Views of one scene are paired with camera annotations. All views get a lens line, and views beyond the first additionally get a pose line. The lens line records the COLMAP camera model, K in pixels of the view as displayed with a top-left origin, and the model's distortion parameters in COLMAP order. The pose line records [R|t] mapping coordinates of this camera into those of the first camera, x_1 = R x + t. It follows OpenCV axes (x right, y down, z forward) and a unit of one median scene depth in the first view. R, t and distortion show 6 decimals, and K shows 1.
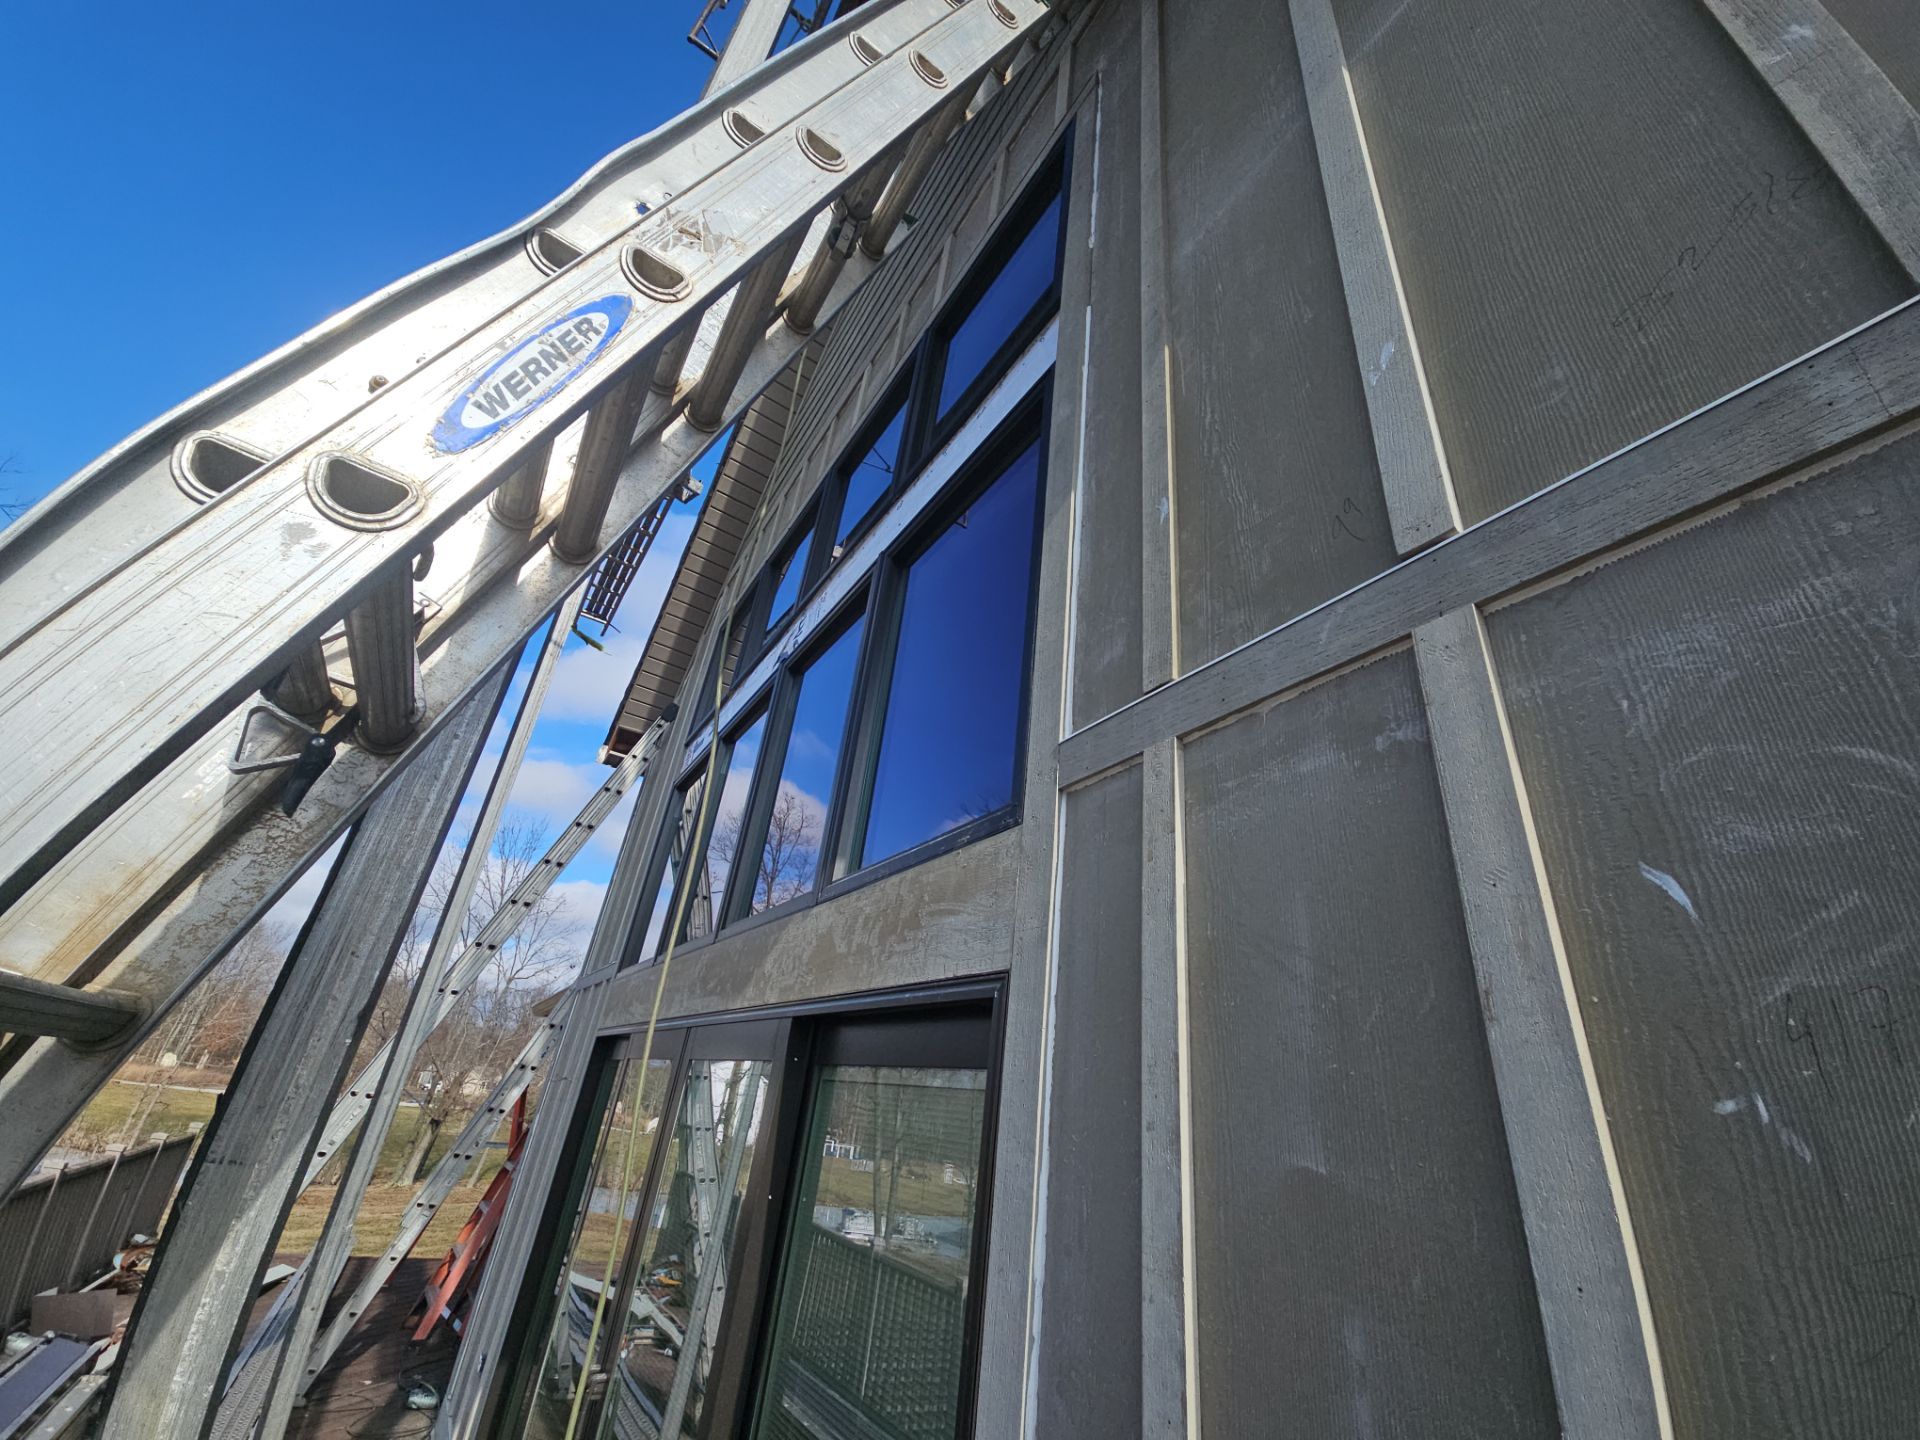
lens RADIAL K [[778.9, 0, 960.8], [0, 778.9, 714.4], [0, 0, 1]] dist [0.009751, -0.007690]
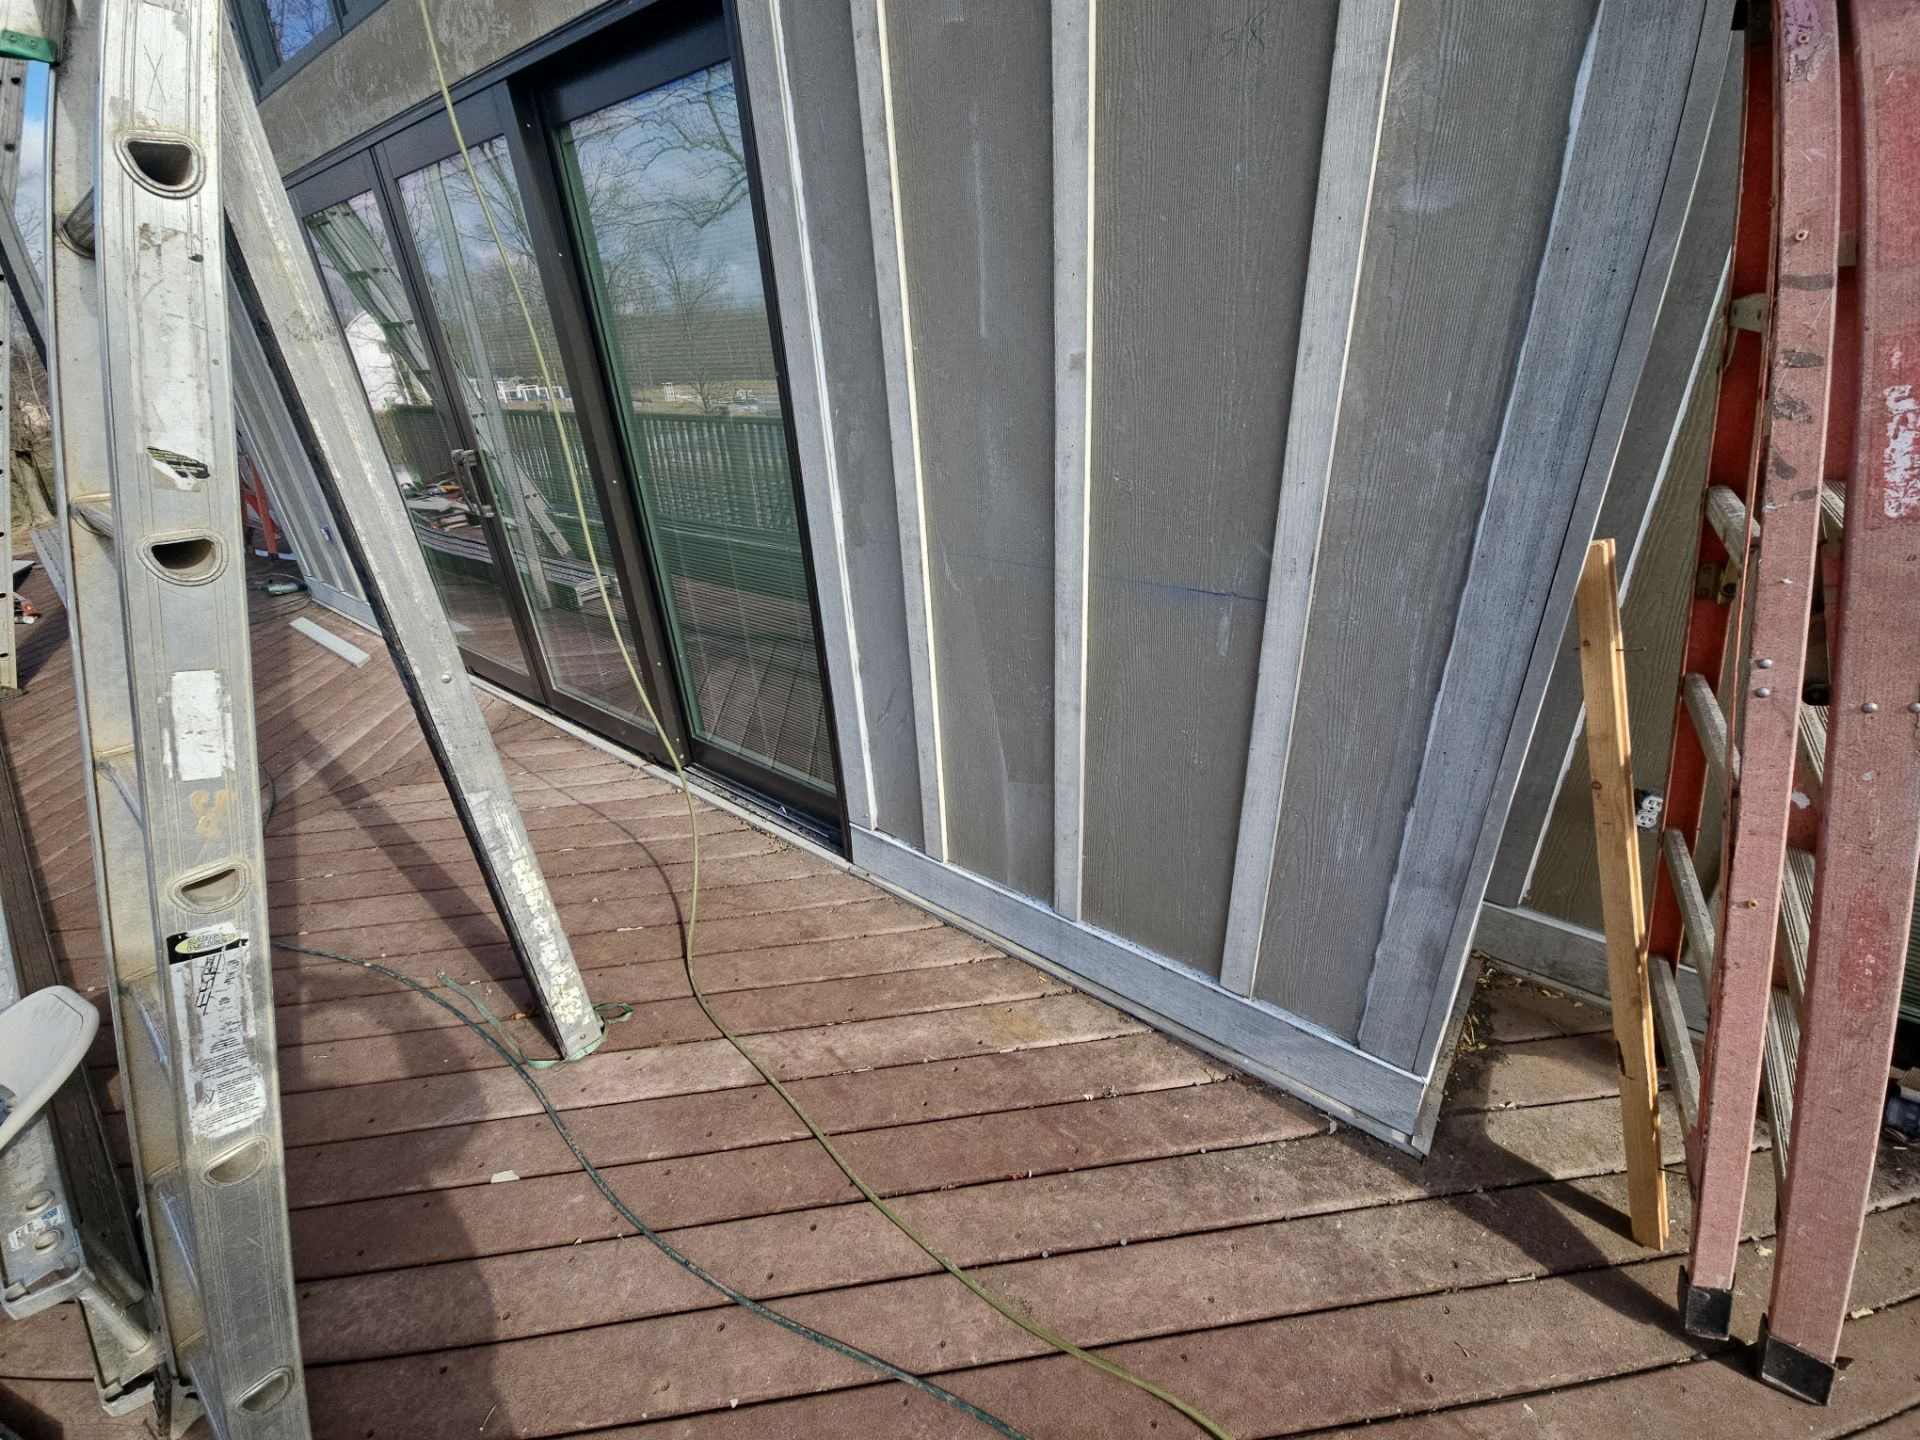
lens RADIAL K [[776.8, 0, 966.5], [0, 776.8, 714.4], [0, 0, 1]] dist [0.023908, -0.016666]
pose [[0.931749, -0.284705, 0.225360, -0.171976], [-0.016121, 0.587601, 0.808990, 0.063125], [-0.362745, -0.757409, 0.542907, -0.540440]]
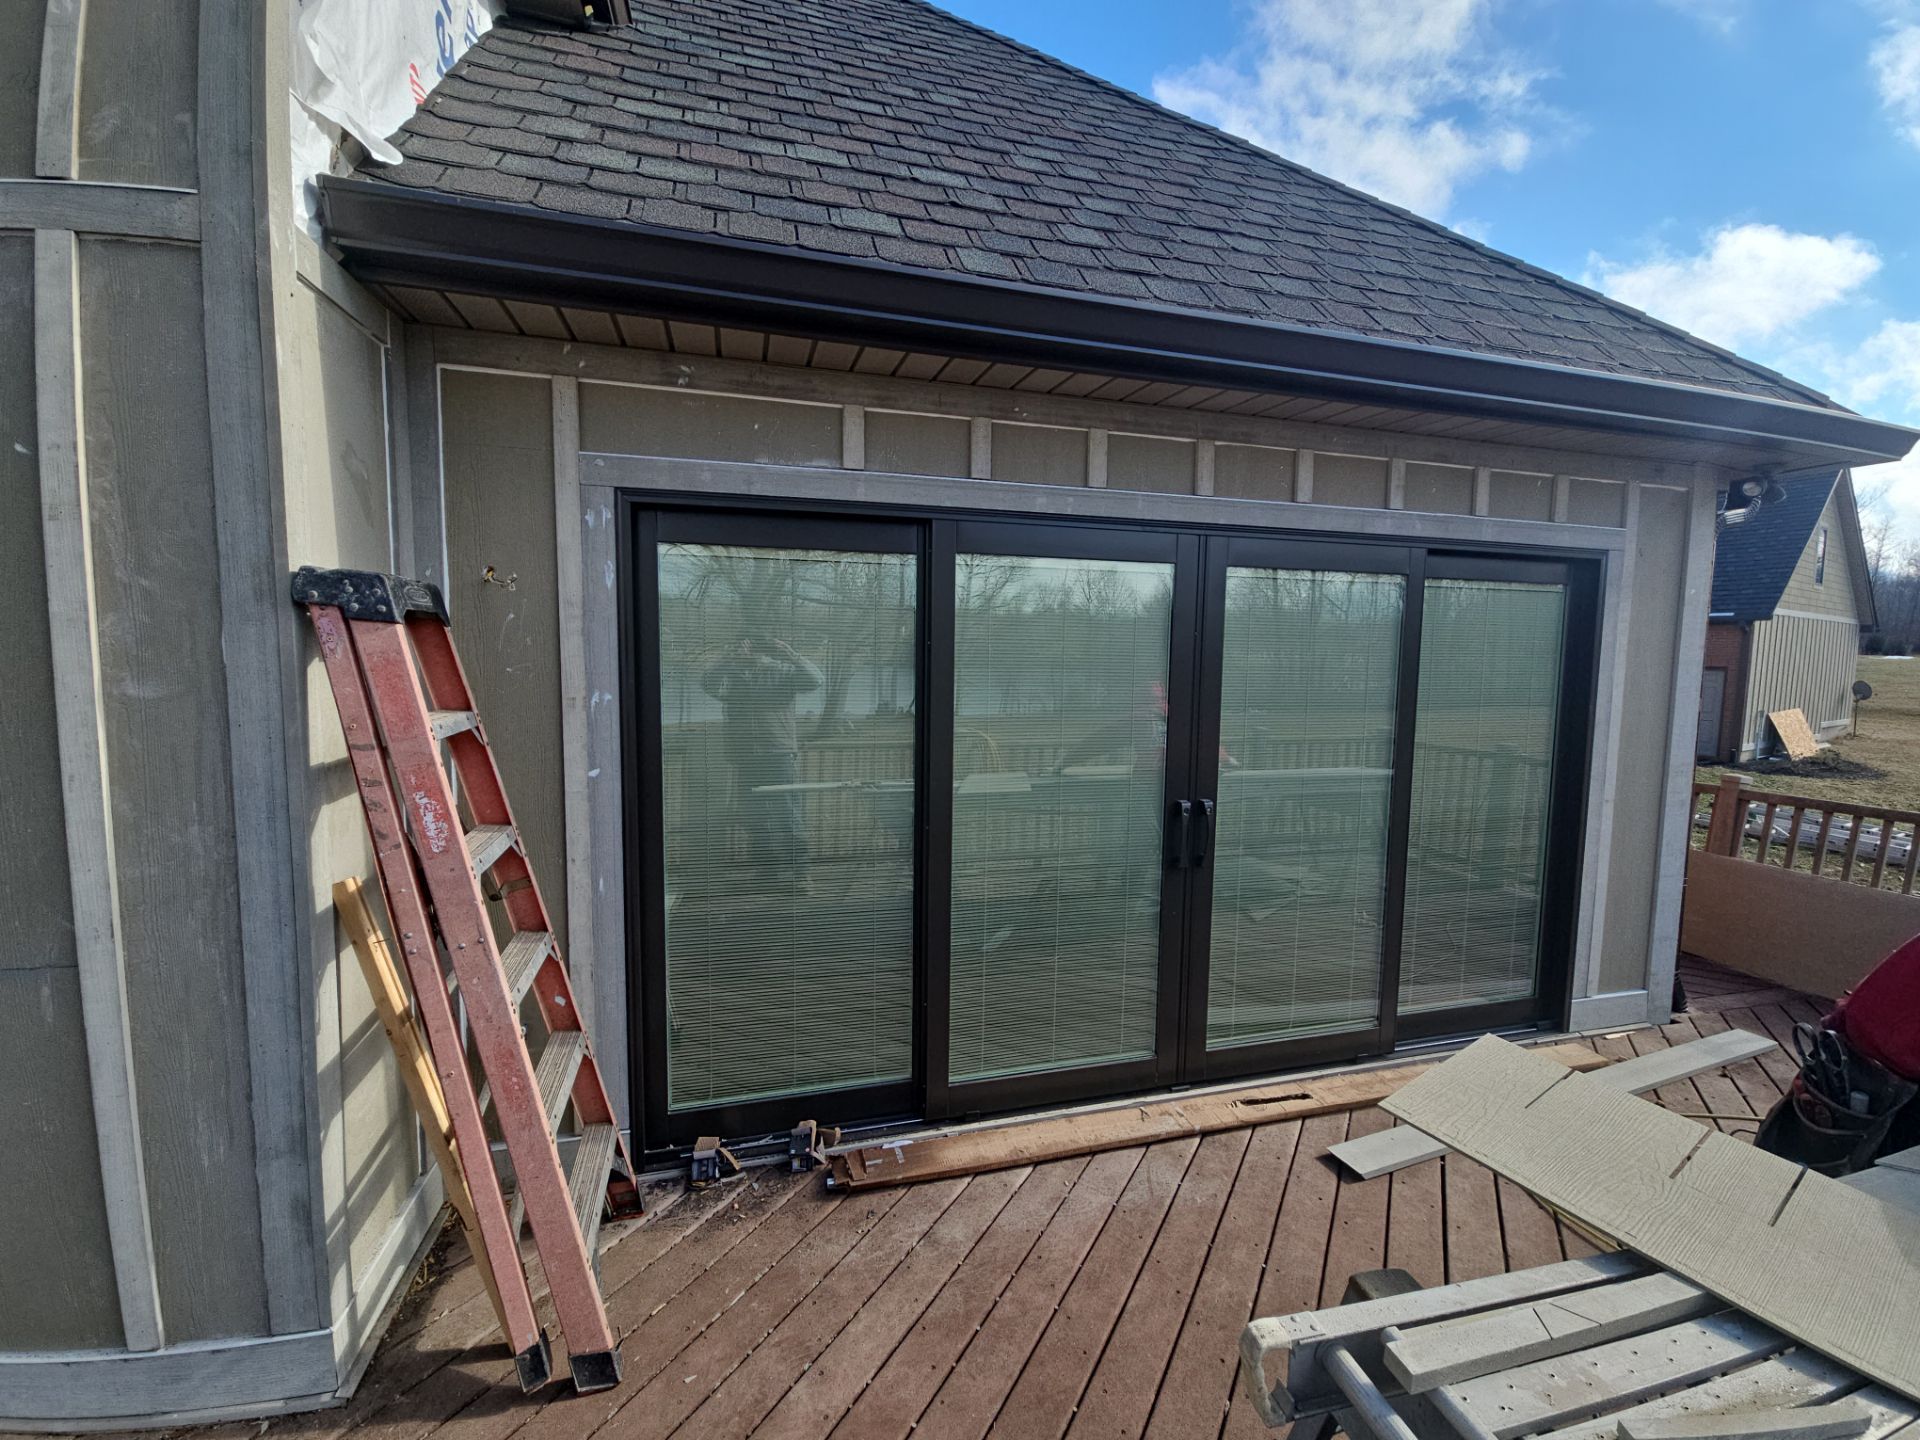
lens RADIAL K [[784.1, 0, 962.7], [0, 784.1, 725.1], [0, 0, 1]] dist [0.010760, -0.009337]
pose [[0.286432, -0.184179, 0.940231, -0.212113], [-0.428762, 0.852958, 0.297702, -0.424116], [-0.856808, -0.488407, 0.165346, -1.147571]]
